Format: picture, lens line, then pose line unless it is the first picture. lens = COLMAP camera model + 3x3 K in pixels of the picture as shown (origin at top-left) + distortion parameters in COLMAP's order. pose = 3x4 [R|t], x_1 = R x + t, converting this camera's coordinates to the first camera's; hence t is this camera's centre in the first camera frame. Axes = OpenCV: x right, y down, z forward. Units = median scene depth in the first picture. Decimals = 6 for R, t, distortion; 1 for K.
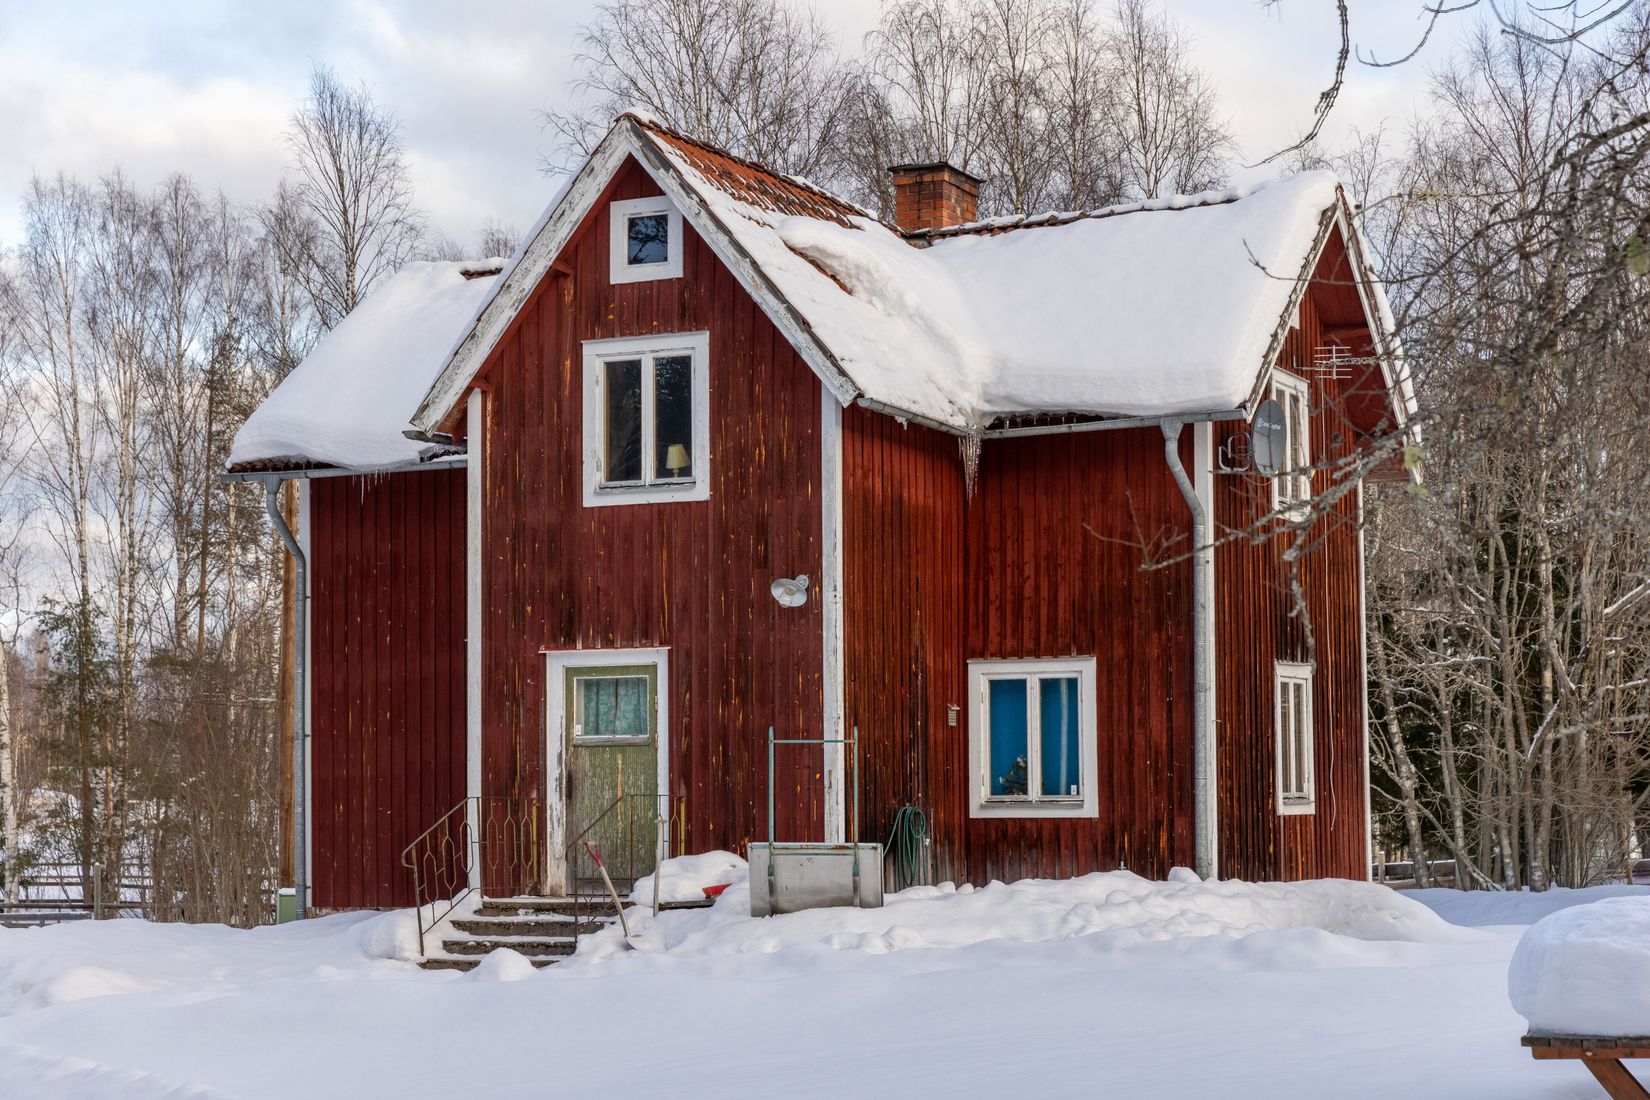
lens RADIAL K [[3010.9, 0, 825.0], [0, 3010.9, 550.0], [0, 0, 1]] dist [0.011484, -0.054103]
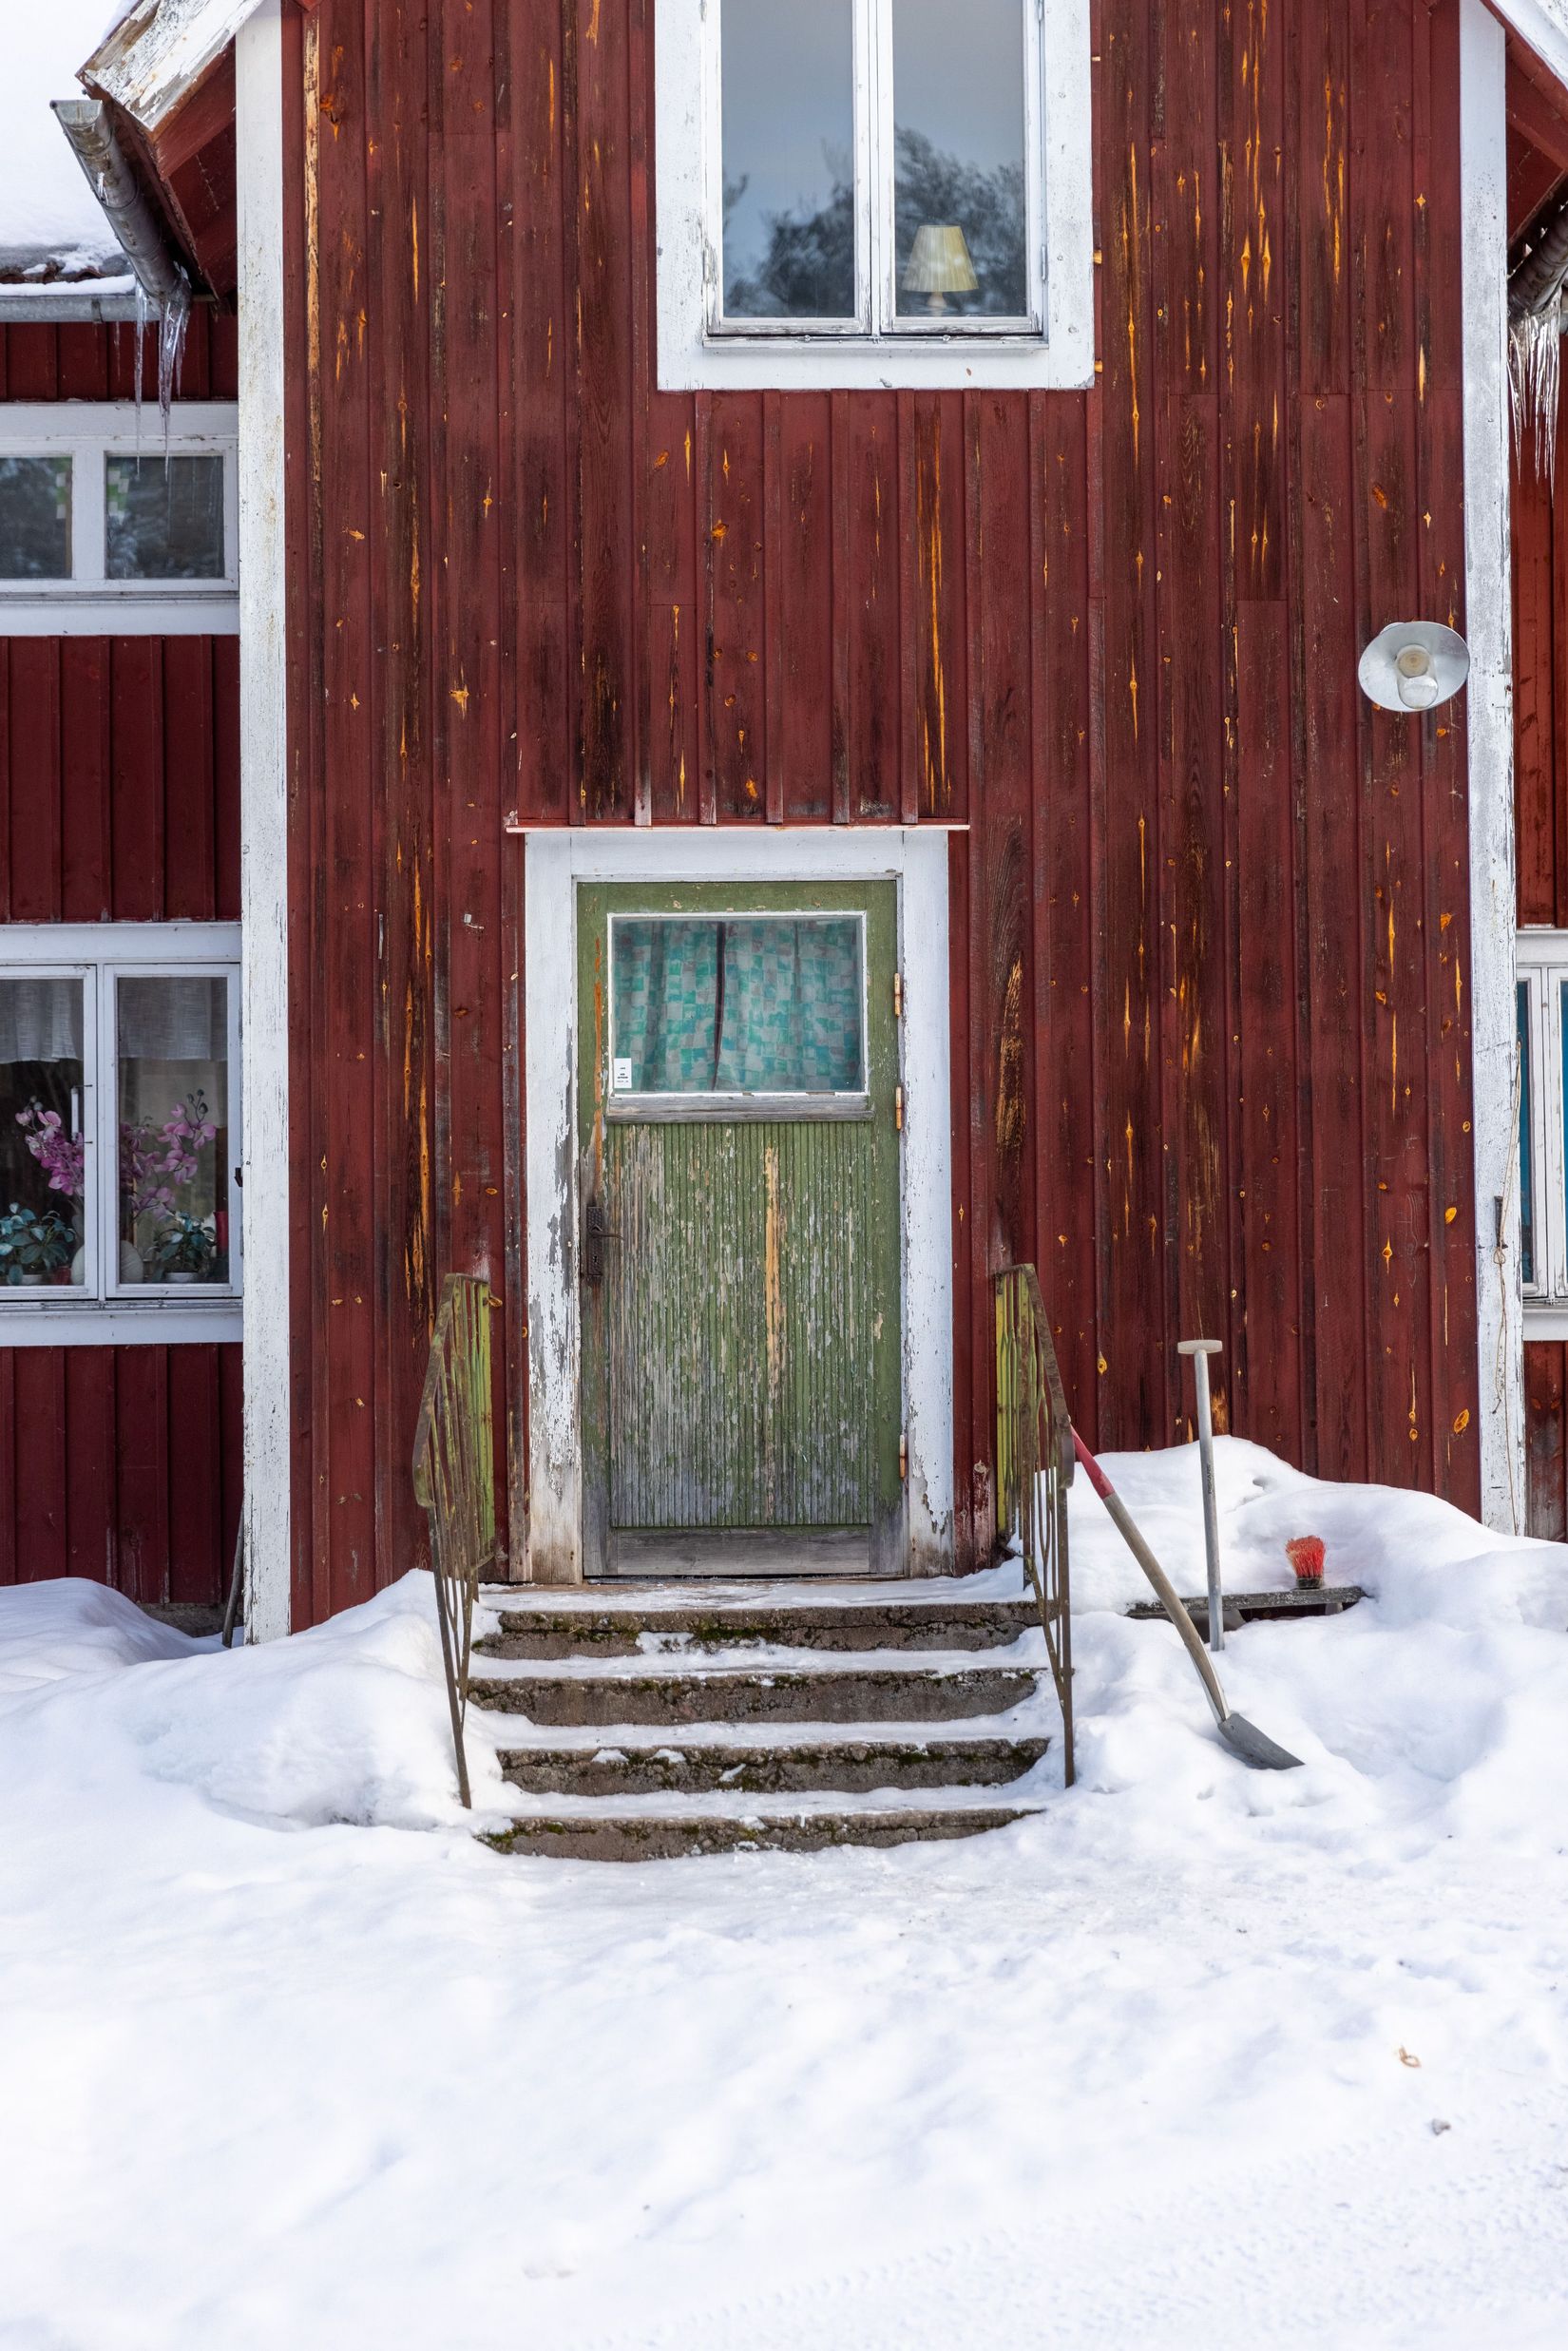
lens RADIAL K [[4290.1, 0, 784.0], [0, 4290.1, 1175.5], [0, 0, 1]] dist [0.011484, -0.054103]
pose [[0.885083, 0.013829, 0.465228, -0.284862], [-0.033852, 0.998824, 0.034711, 0.054401], [-0.464201, -0.046471, 0.884510, 0.584078]]
